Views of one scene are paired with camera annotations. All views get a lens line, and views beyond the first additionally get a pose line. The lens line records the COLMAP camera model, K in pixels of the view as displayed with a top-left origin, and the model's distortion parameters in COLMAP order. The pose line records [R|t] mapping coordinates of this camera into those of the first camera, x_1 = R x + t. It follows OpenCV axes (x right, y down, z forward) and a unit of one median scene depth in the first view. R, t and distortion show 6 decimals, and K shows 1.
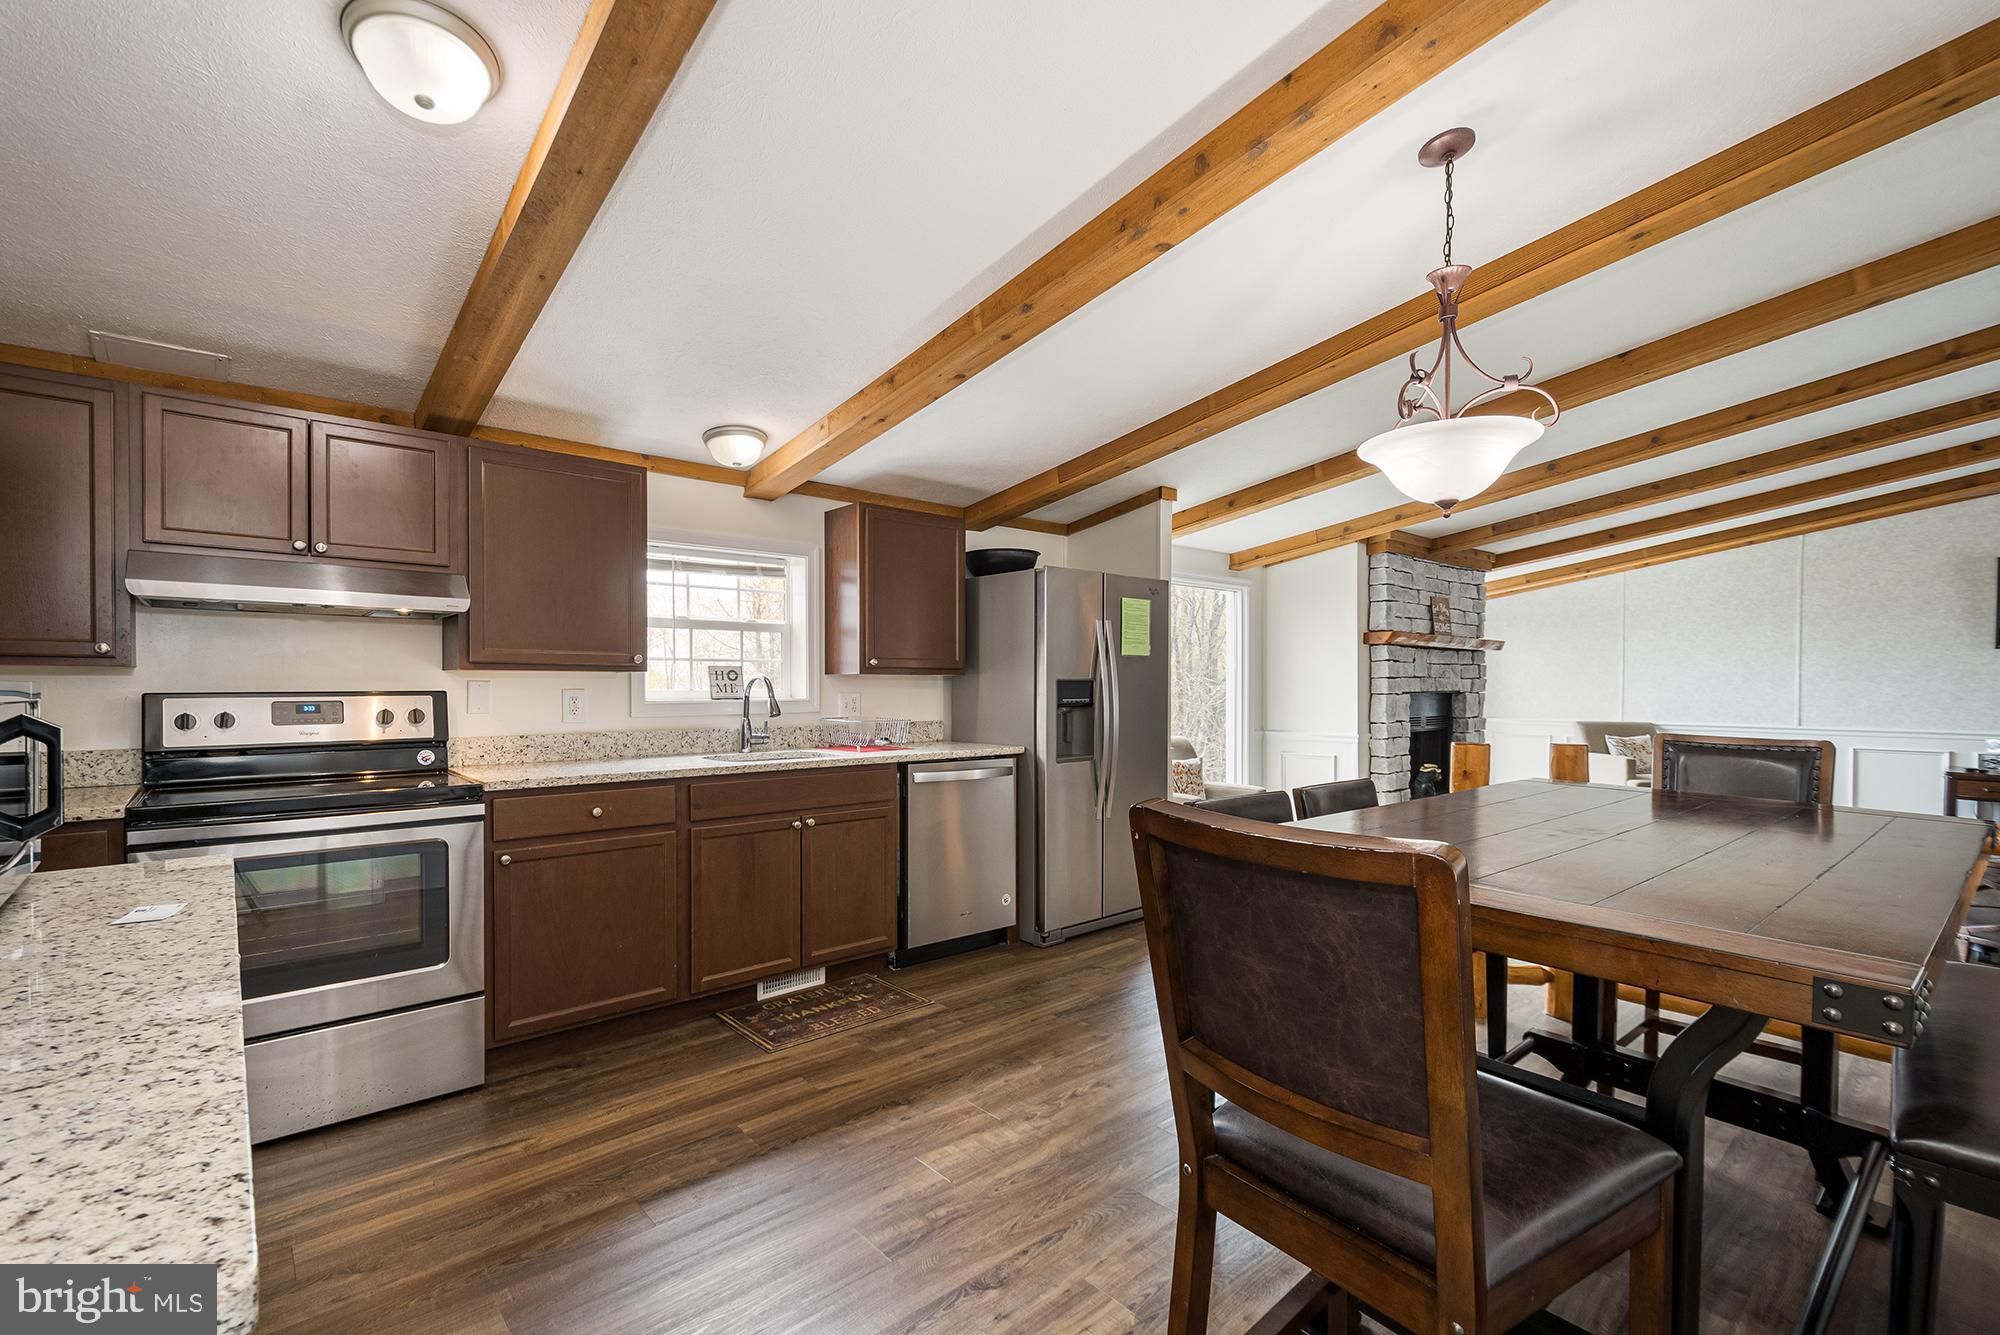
lens RADIAL K [[882.8, 0, 990.3], [0, 882.8, 688.7], [0, 0, 1]] dist [0.012754, -0.001180]
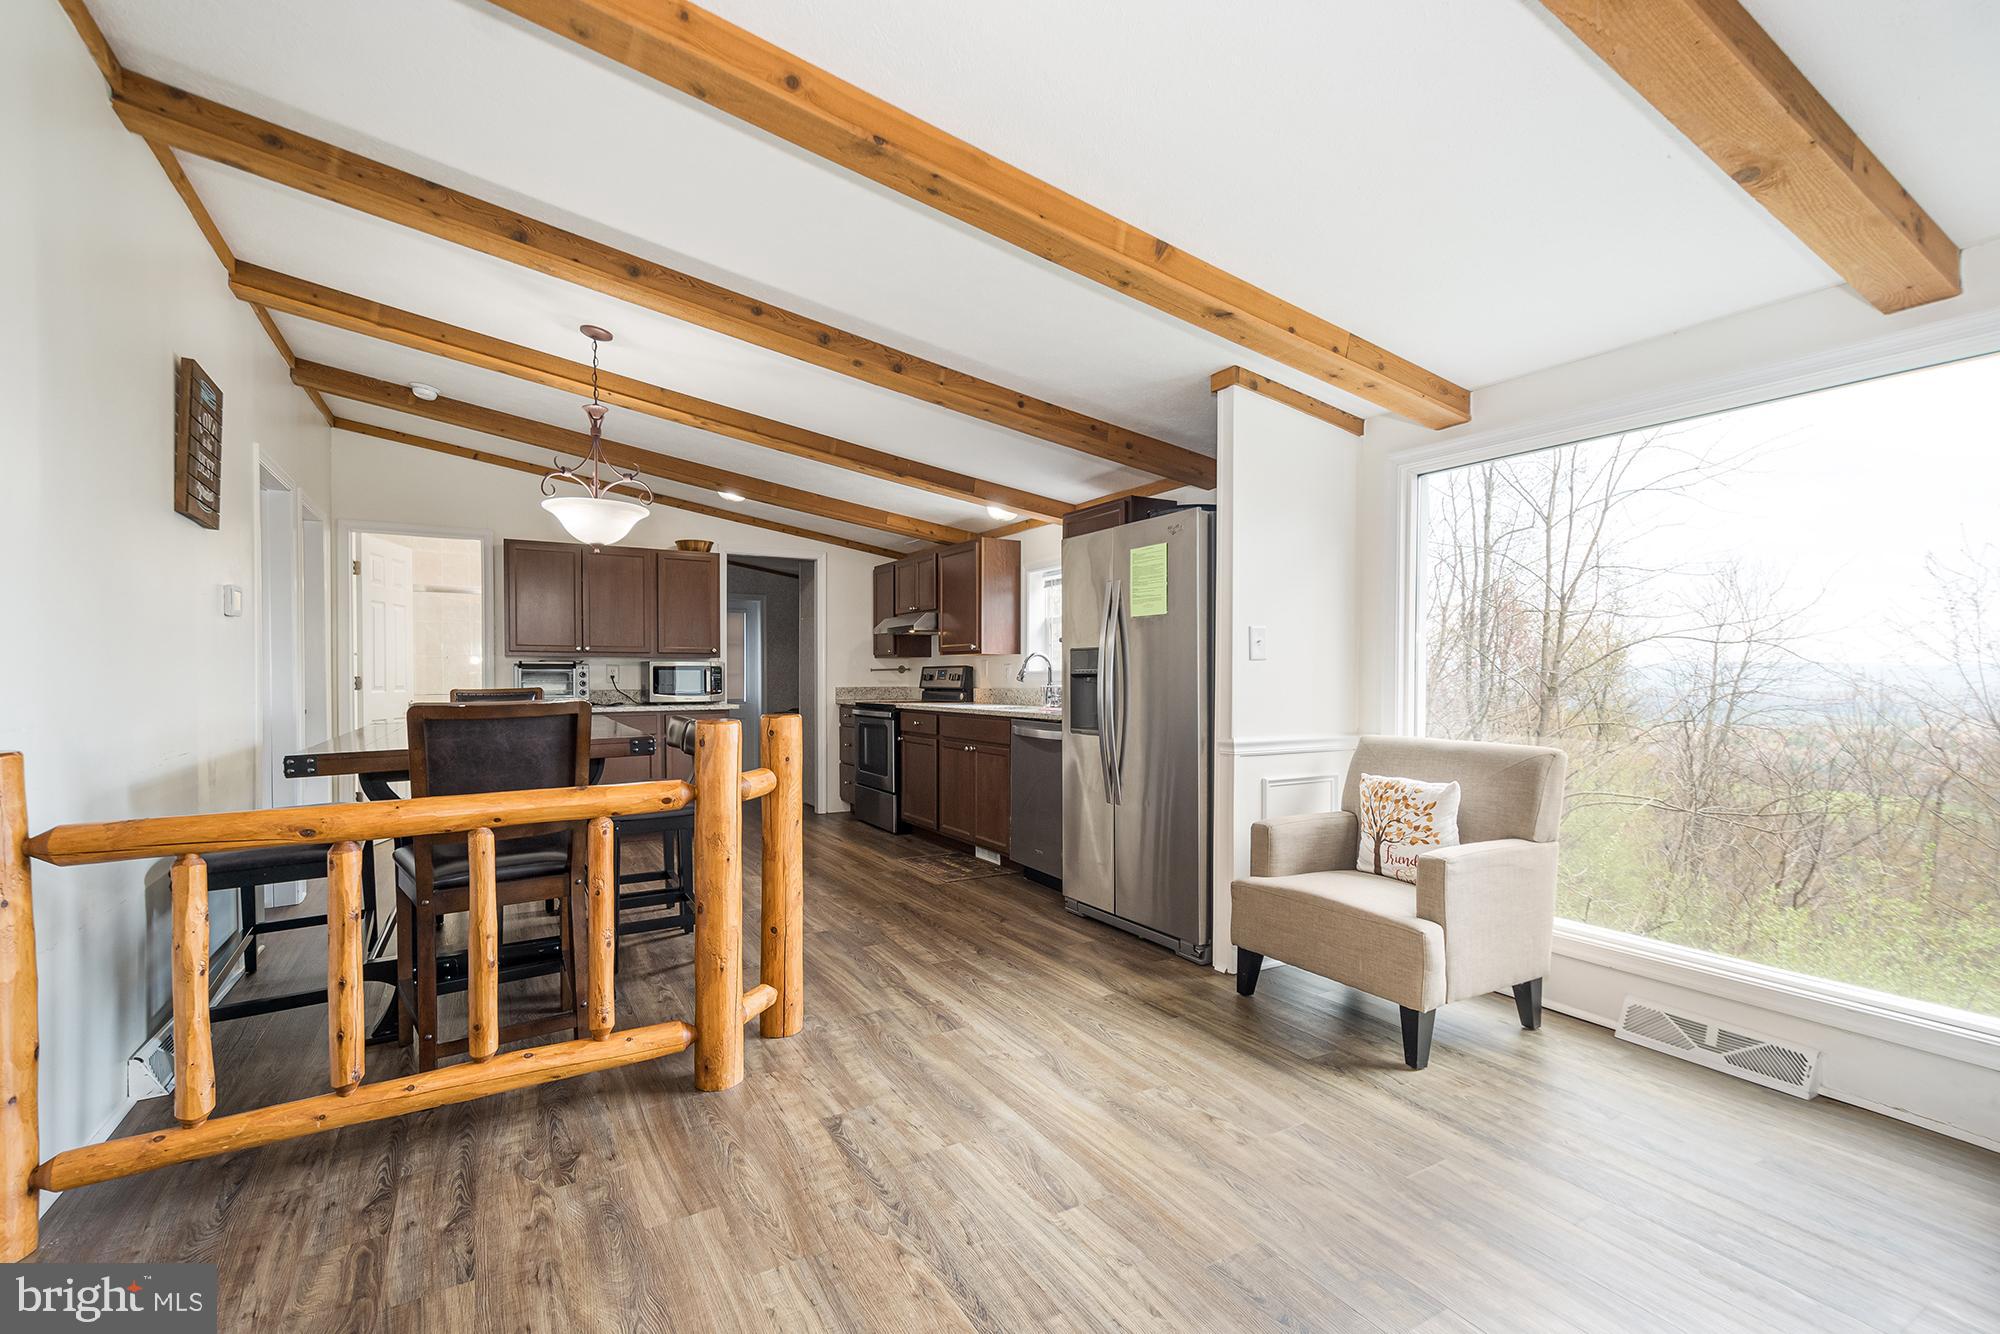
lens RADIAL K [[882.8, 0, 990.3], [0, 882.8, 688.2], [0, 0, 1]] dist [0.012754, -0.001180]
pose [[-0.198551, 0.015757, -0.979964, 1.220750], [-0.001315, 0.999866, 0.016343, 0.019435], [0.980090, 0.004534, -0.198504, 1.260580]]
